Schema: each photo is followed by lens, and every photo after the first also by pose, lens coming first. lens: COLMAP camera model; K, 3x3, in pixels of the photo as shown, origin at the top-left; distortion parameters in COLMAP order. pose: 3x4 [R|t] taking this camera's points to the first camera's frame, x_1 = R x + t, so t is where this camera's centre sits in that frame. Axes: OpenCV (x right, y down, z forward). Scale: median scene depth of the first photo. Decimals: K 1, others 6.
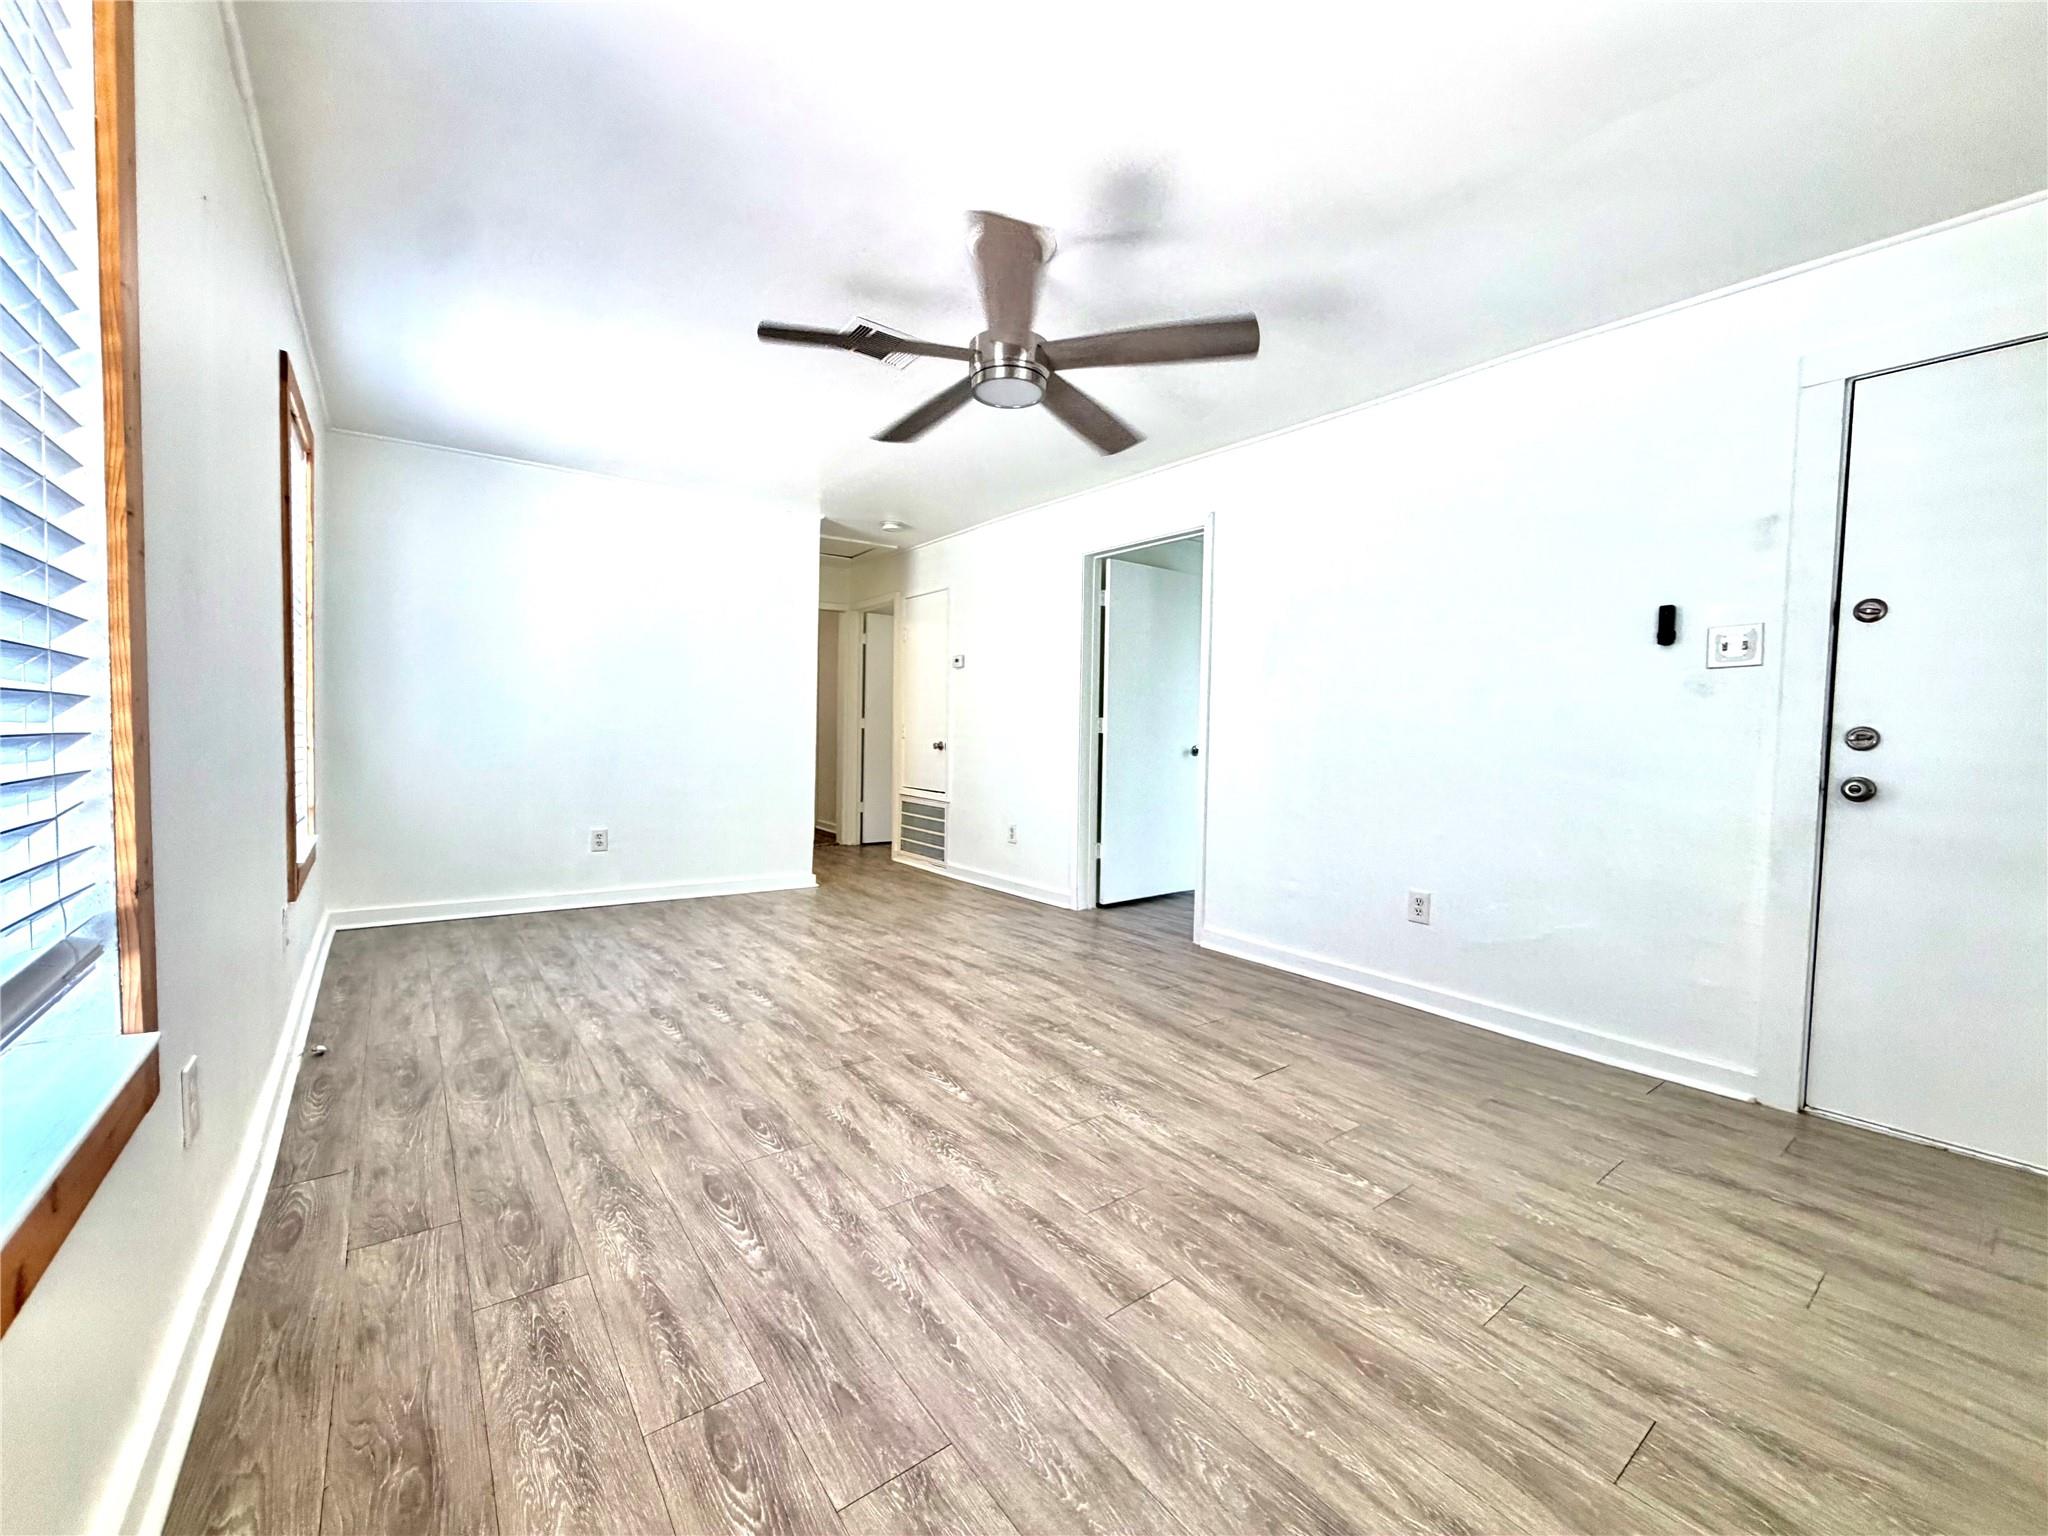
lens RADIAL K [[821.9, 0, 1030.0], [0, 821.9, 768.3], [0, 0, 1]] dist [0.000480, 0.000481]
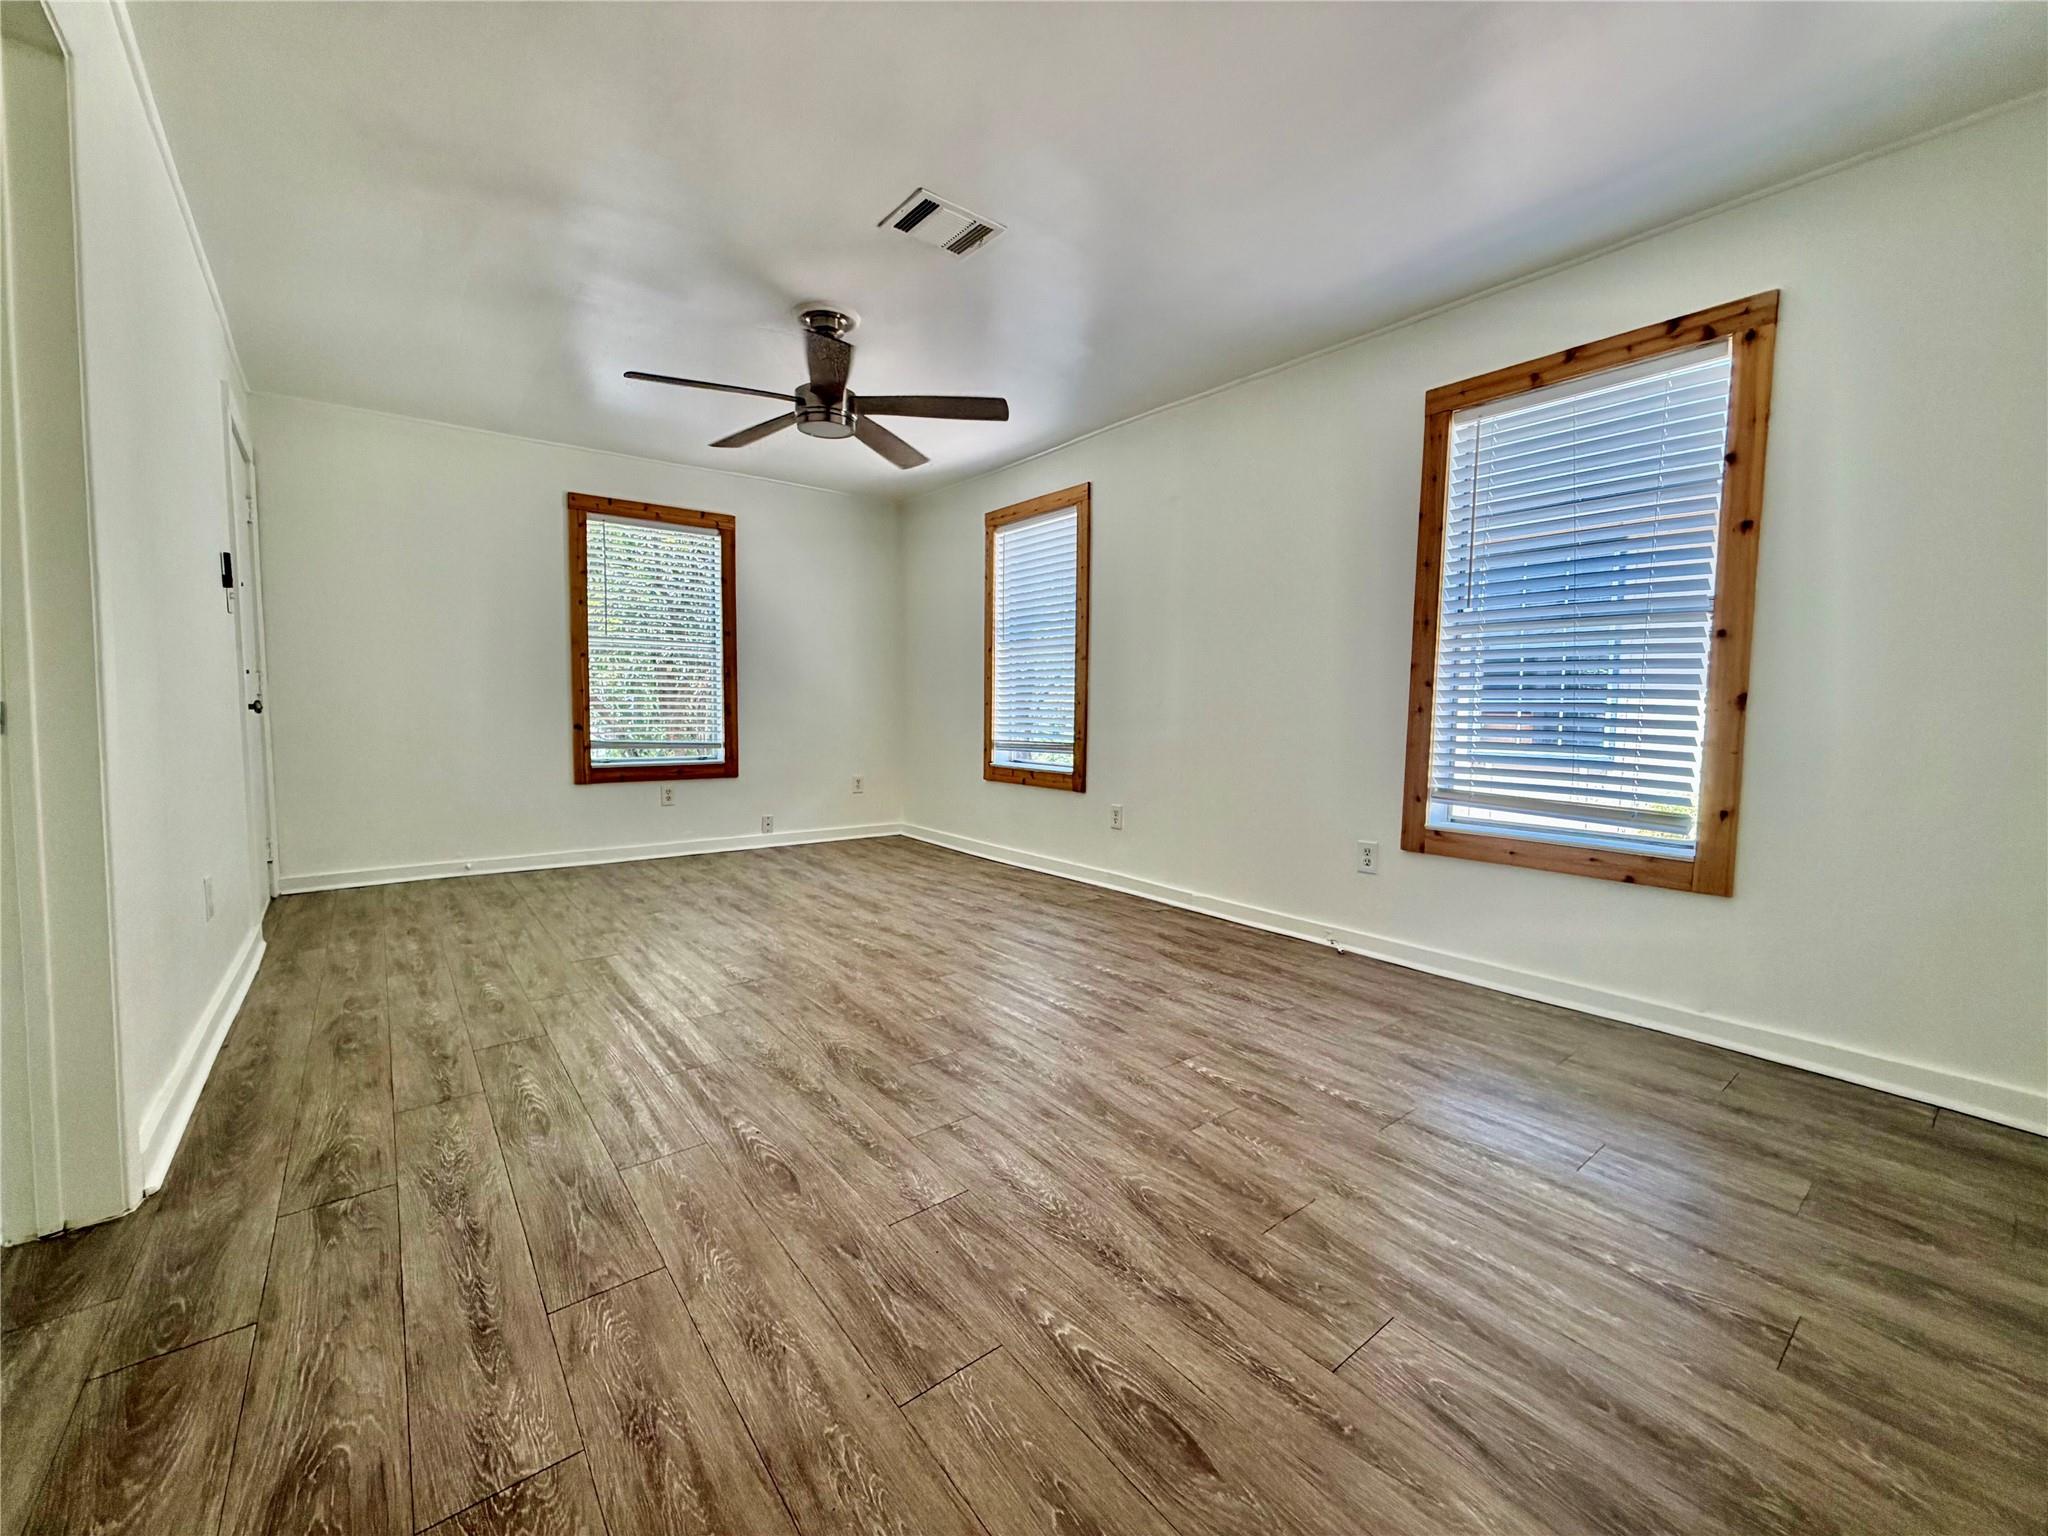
lens RADIAL K [[821.9, 0, 1030.2], [0, 821.9, 768.0], [0, 0, 1]] dist [0.000480, 0.000481]
pose [[-0.999242, -0.033699, -0.019486, -0.298344], [-0.035784, 0.992245, 0.119039, -0.076297], [0.015323, 0.119646, -0.992698, 2.047539]]
